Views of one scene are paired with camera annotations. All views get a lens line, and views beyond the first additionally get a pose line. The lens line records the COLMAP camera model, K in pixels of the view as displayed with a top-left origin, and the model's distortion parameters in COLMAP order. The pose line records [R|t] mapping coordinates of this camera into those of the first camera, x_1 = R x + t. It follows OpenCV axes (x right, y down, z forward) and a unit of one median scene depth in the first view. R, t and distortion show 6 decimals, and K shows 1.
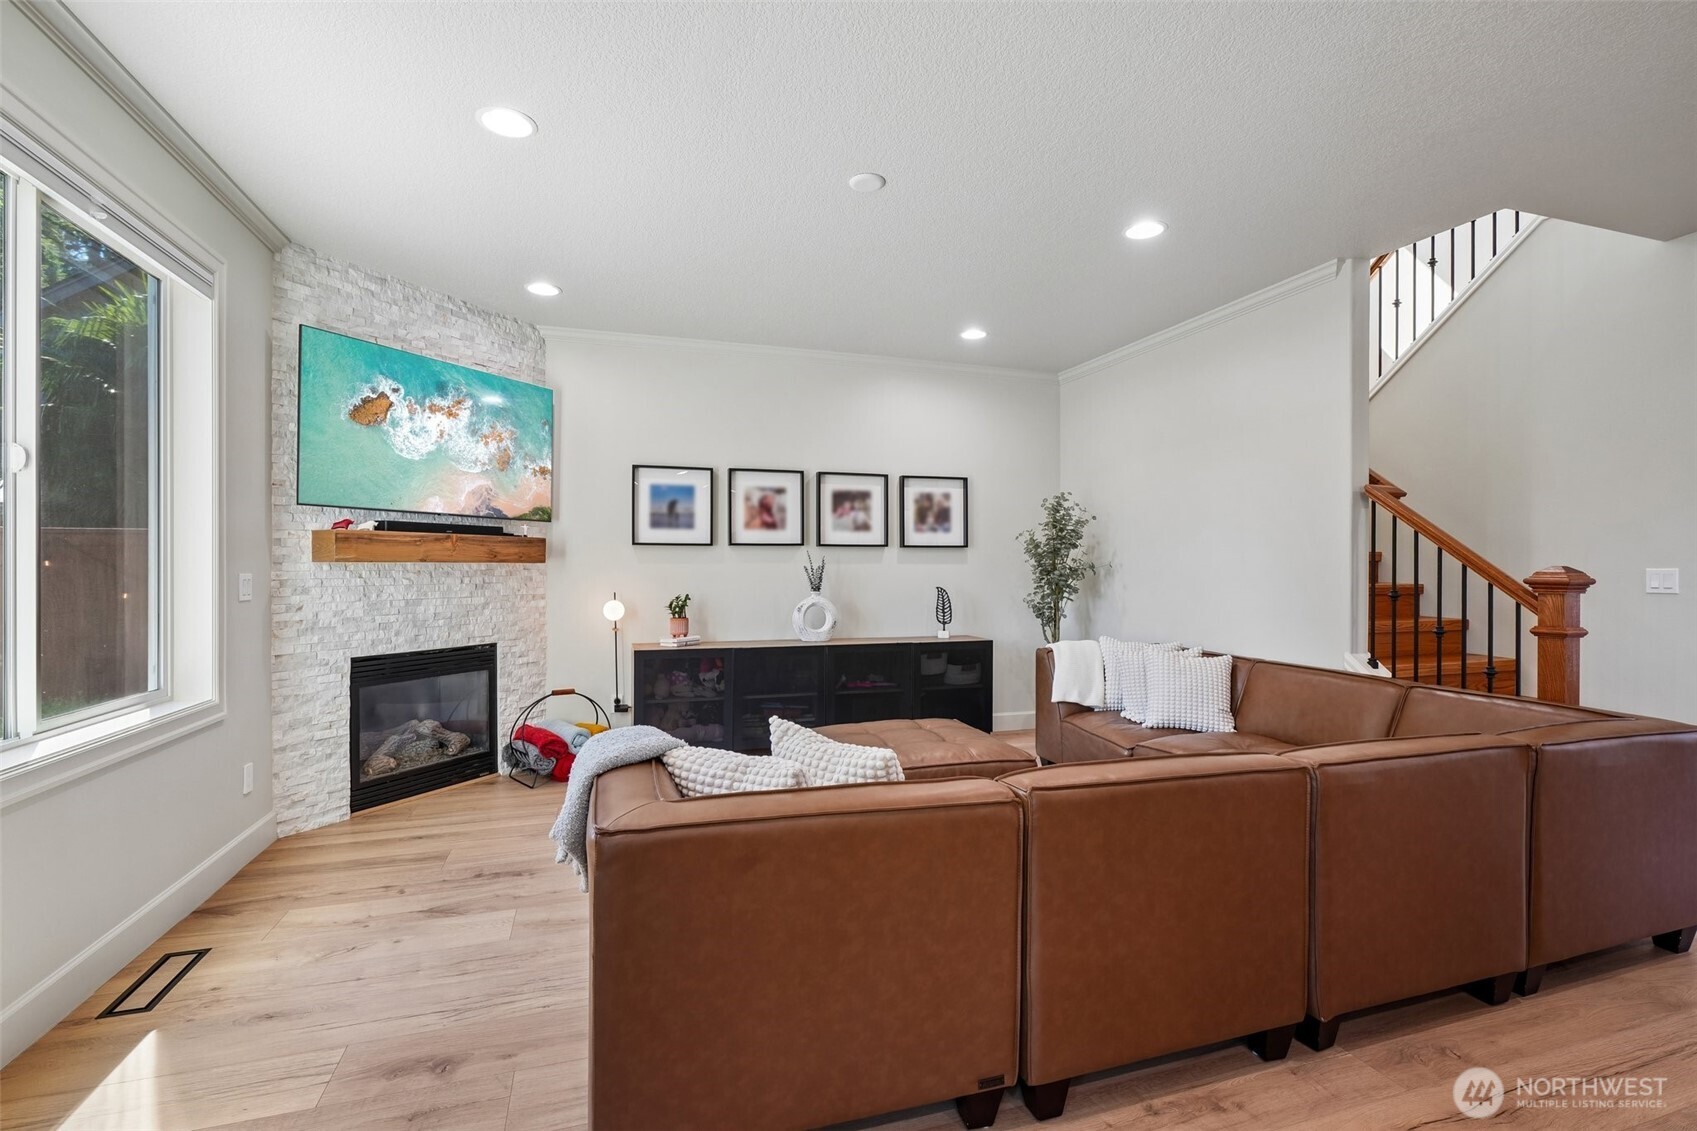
lens RADIAL K [[778.9, 0, 856.9], [0, 778.9, 566.2], [0, 0, 1]] dist [-0.011279, 0.002175]
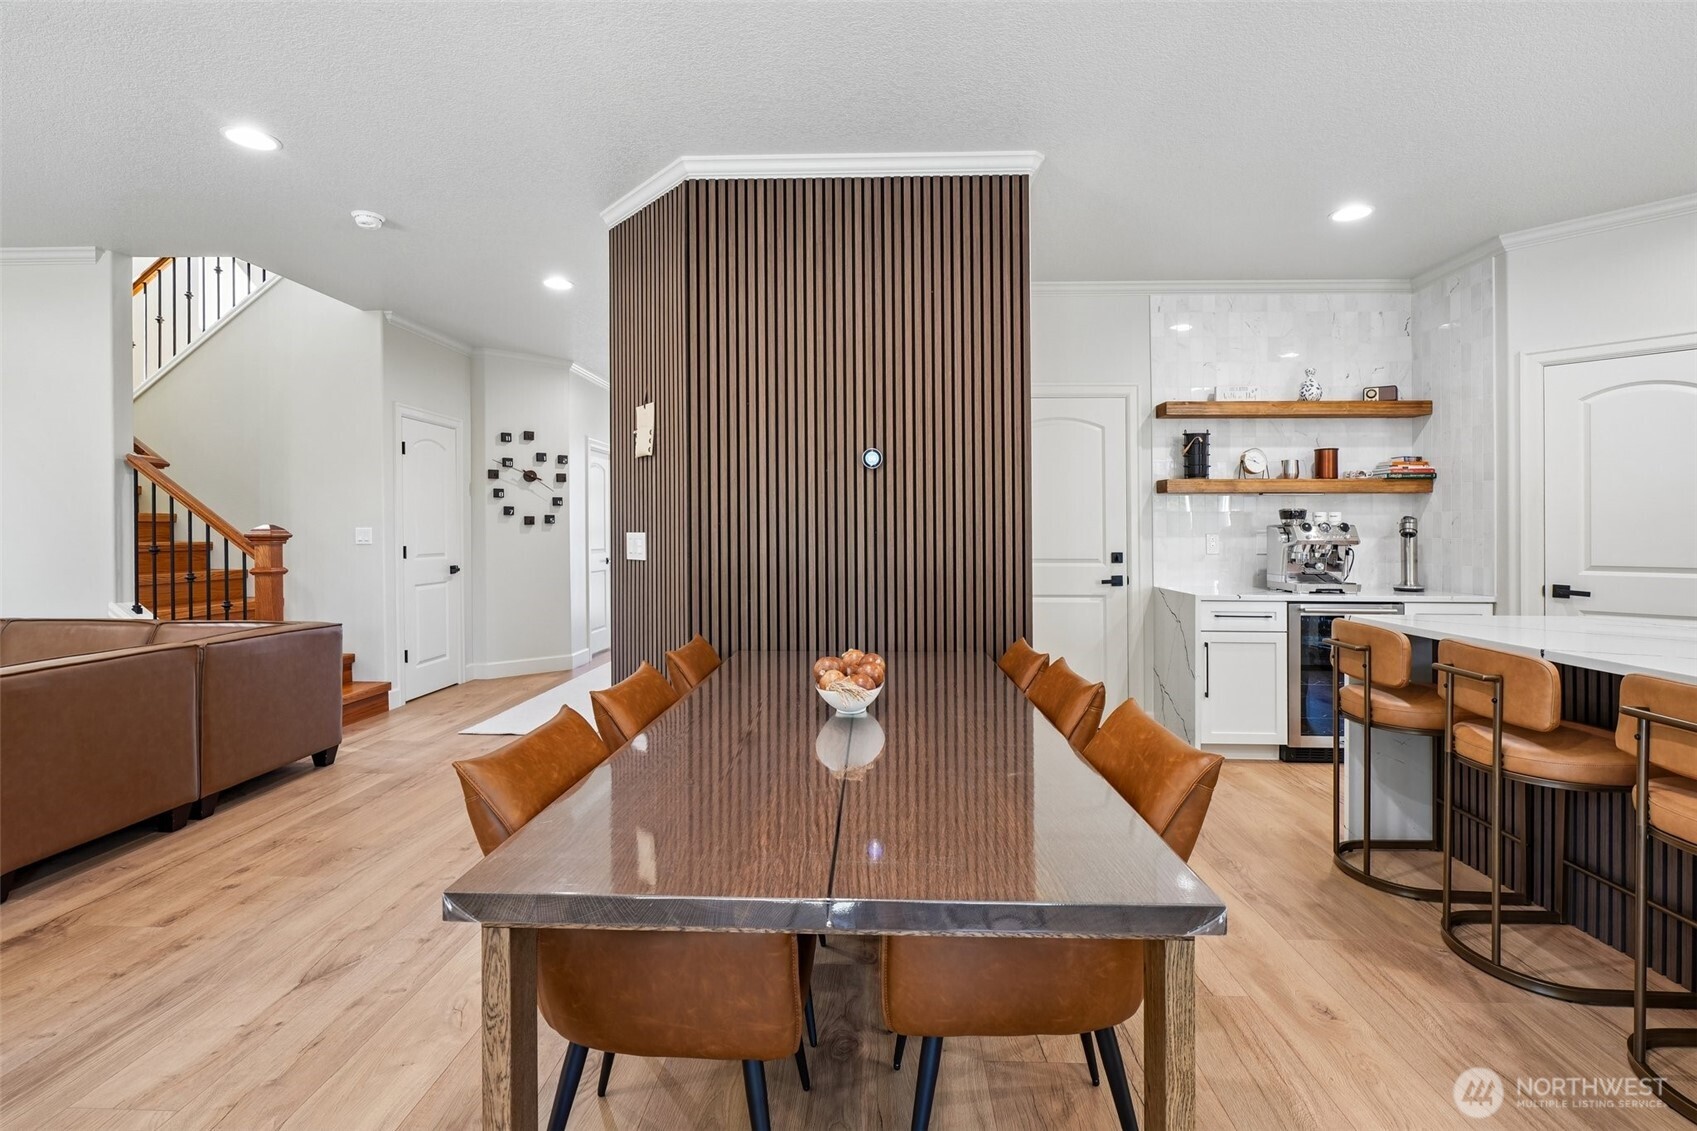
lens RADIAL K [[778.9, 0, 862.2], [0, 778.9, 533.7], [0, 0, 1]] dist [-0.011279, 0.002175]
pose [[0.336295, -0.003226, 0.941751, -0.047303], [-0.001529, 0.999991, 0.003971, 0.006438], [-0.941756, -0.002776, 0.336287, -0.372465]]
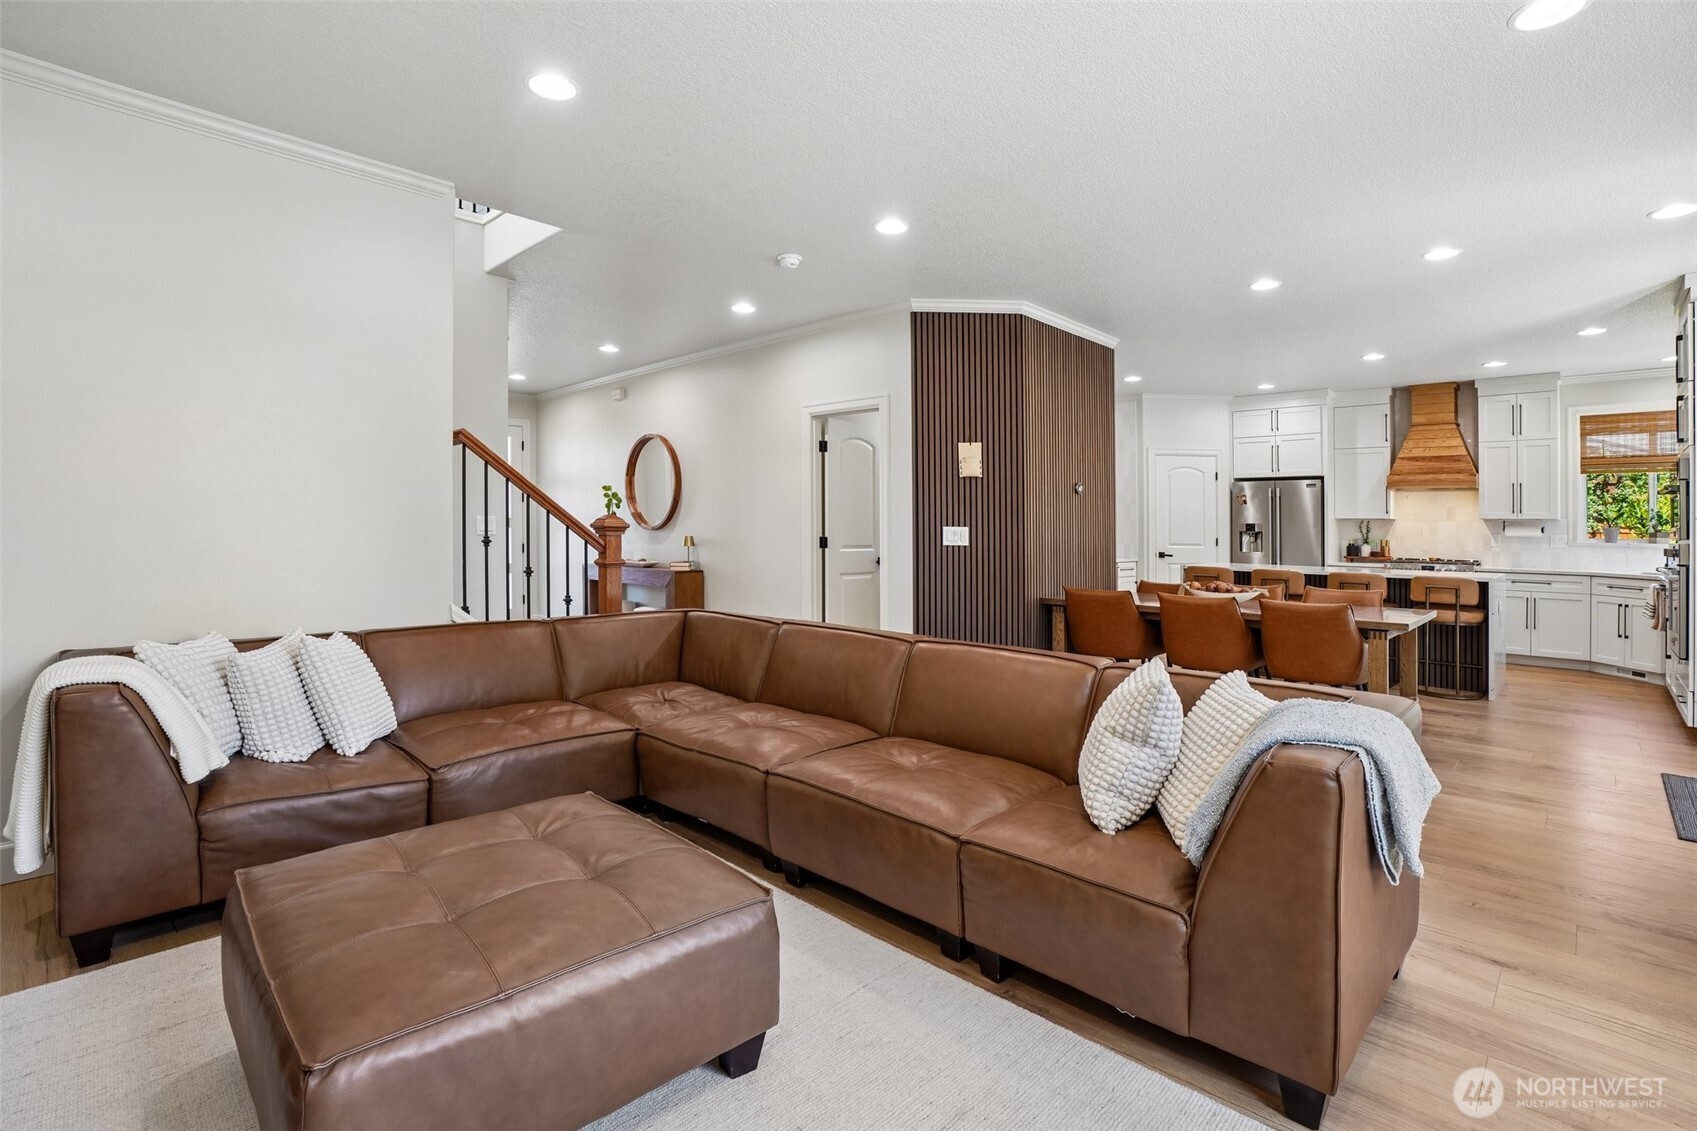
lens RADIAL K [[778.9, 0, 899.0], [0, 778.9, 517.5], [0, 0, 1]] dist [-0.011279, 0.002175]
pose [[-0.503693, 0.001147, 0.863882, -0.383749], [-0.017676, 0.999776, -0.011633, 0.009051], [-0.863702, -0.021130, -0.503560, 0.908351]]
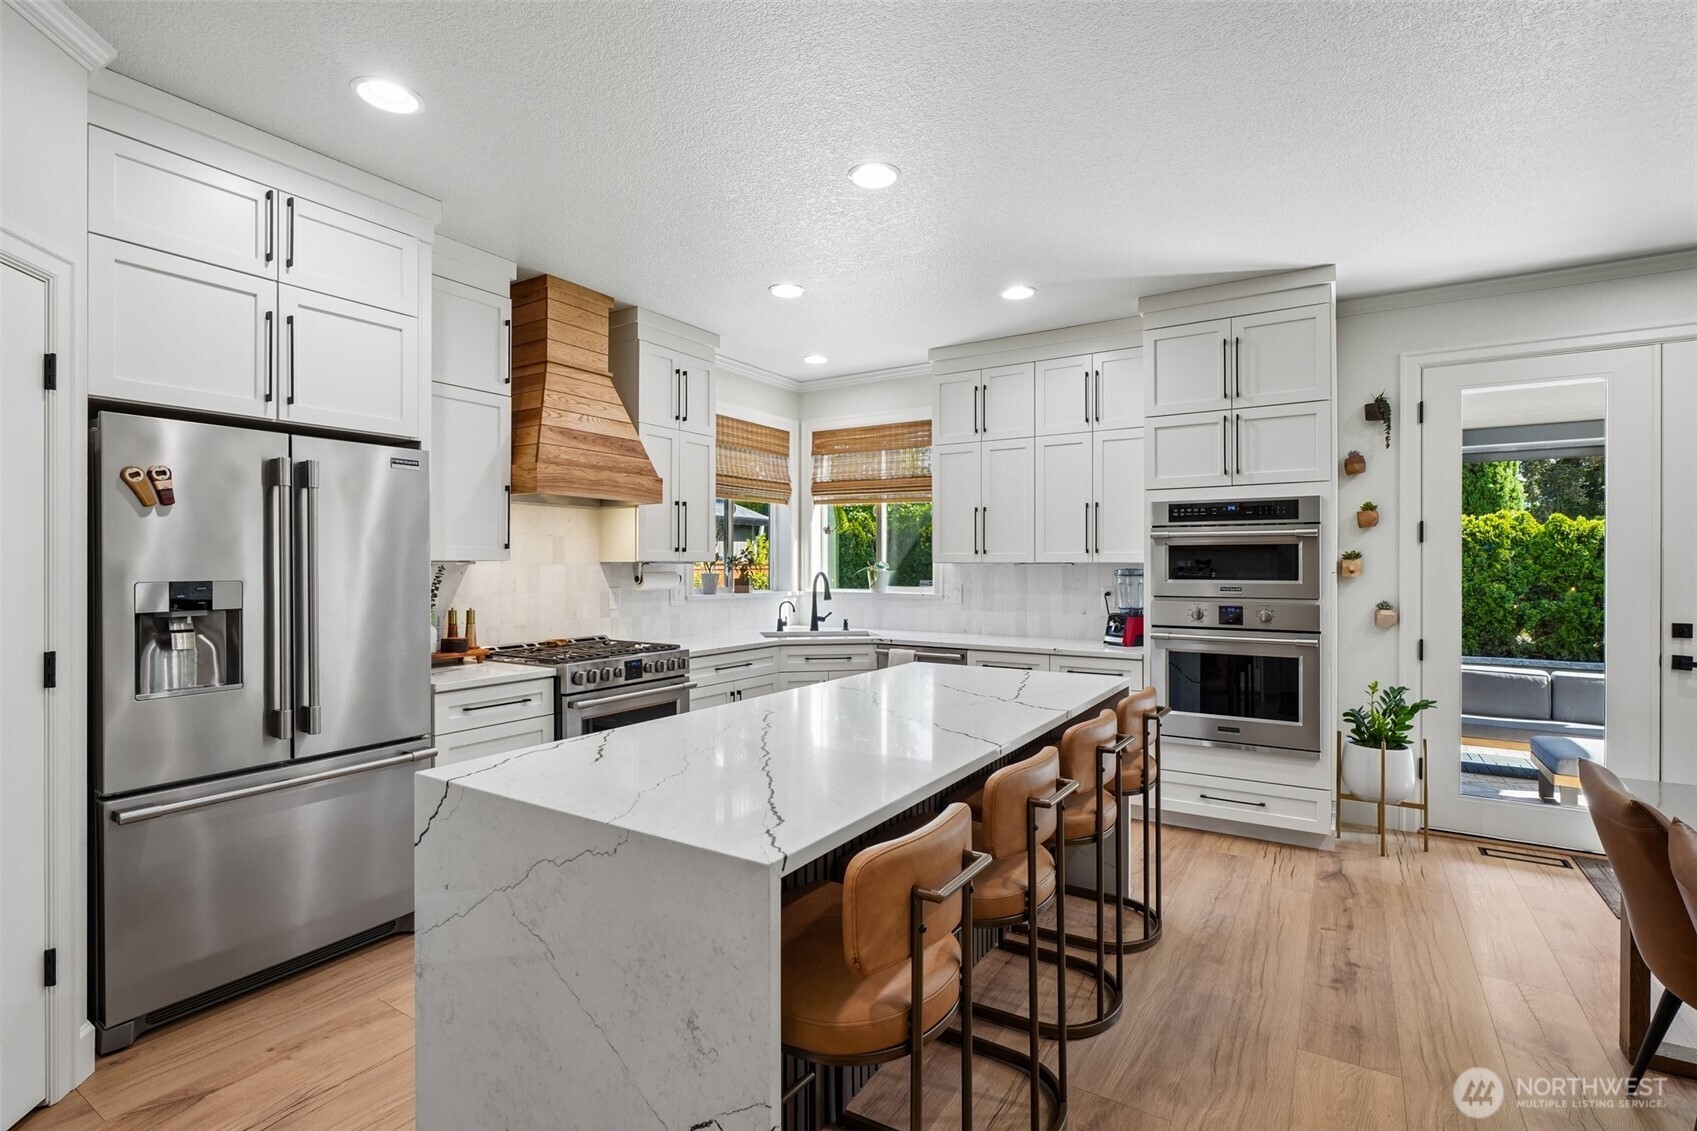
lens RADIAL K [[778.9, 0, 845.8], [0, 778.9, 559.1], [0, 0, 1]] dist [-0.011279, 0.002175]
pose [[-0.774367, -0.006138, -0.632707, 1.050638], [-0.001559, 0.999968, -0.007793, -0.031820], [0.632735, -0.005048, -0.774352, -0.340234]]
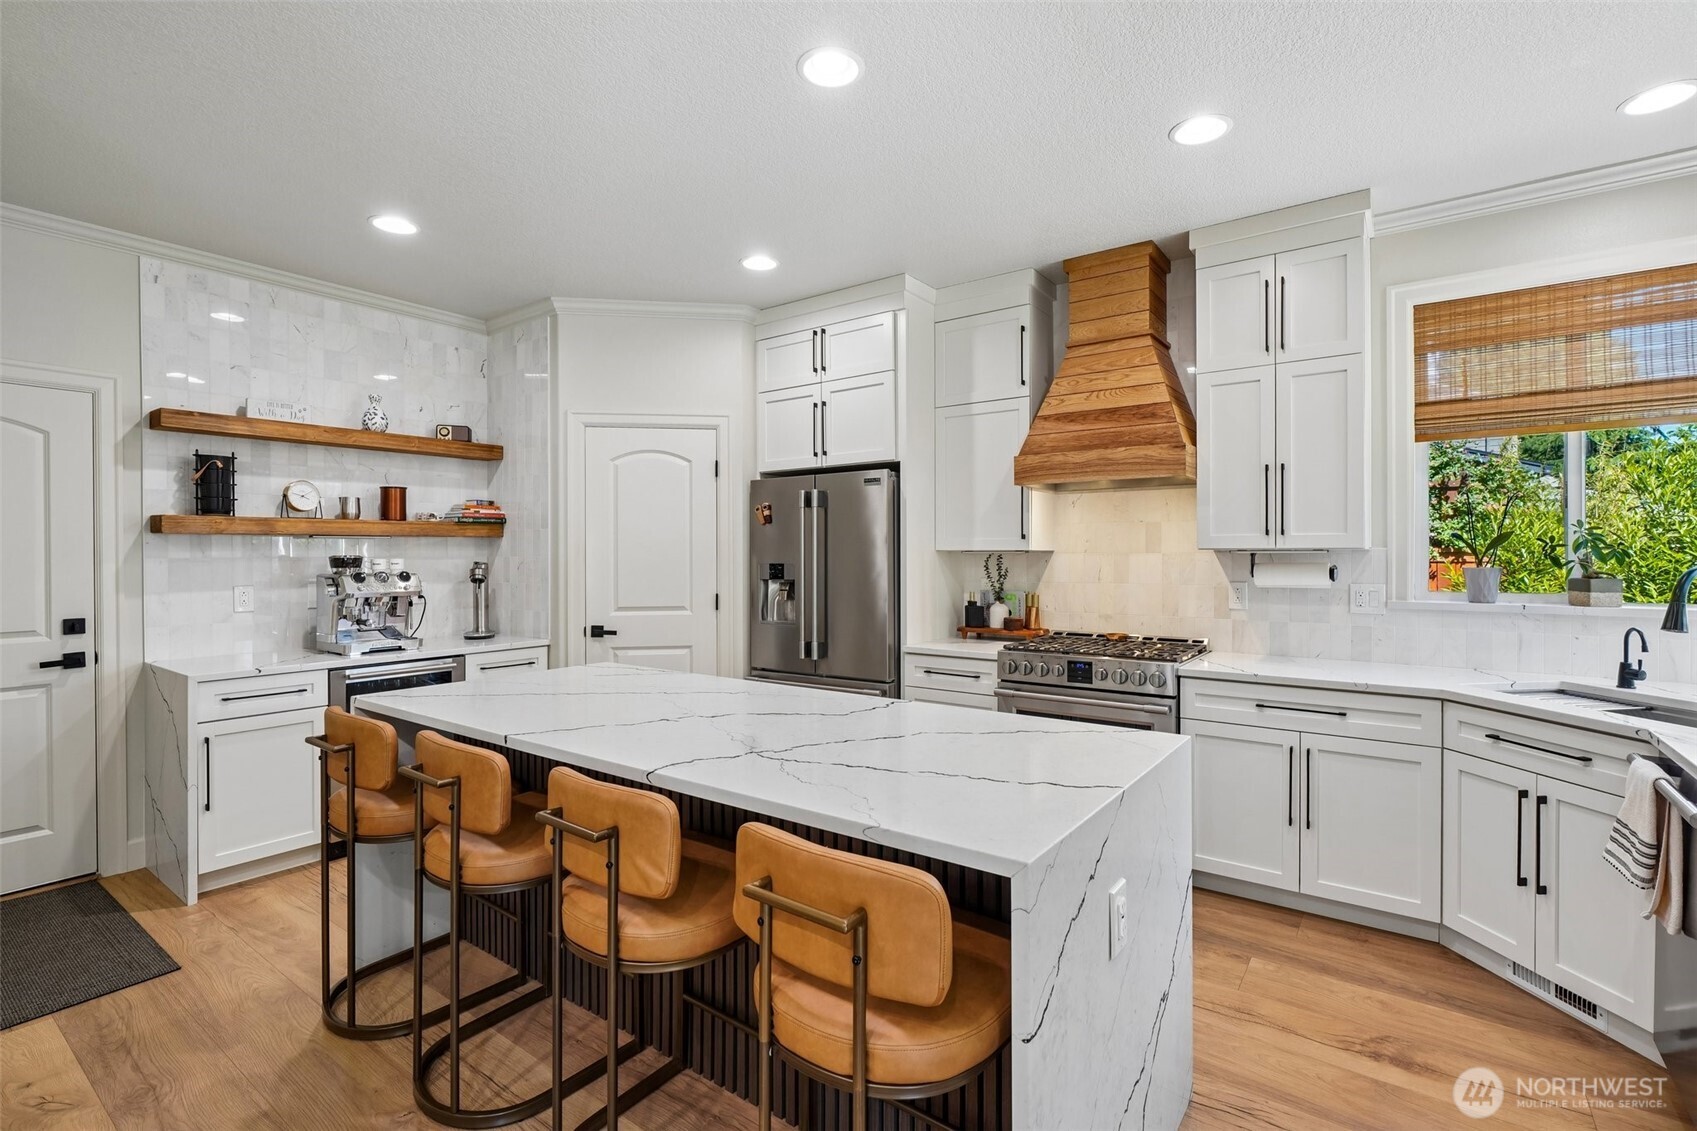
lens RADIAL K [[778.9, 0, 830.7], [0, 778.9, 561.8], [0, 0, 1]] dist [-0.011279, 0.002175]
pose [[-0.573770, -0.008599, 0.818972, 0.103326], [-0.000300, 0.999947, 0.010289, -0.031567], [-0.819017, 0.005658, -0.573742, -0.536312]]
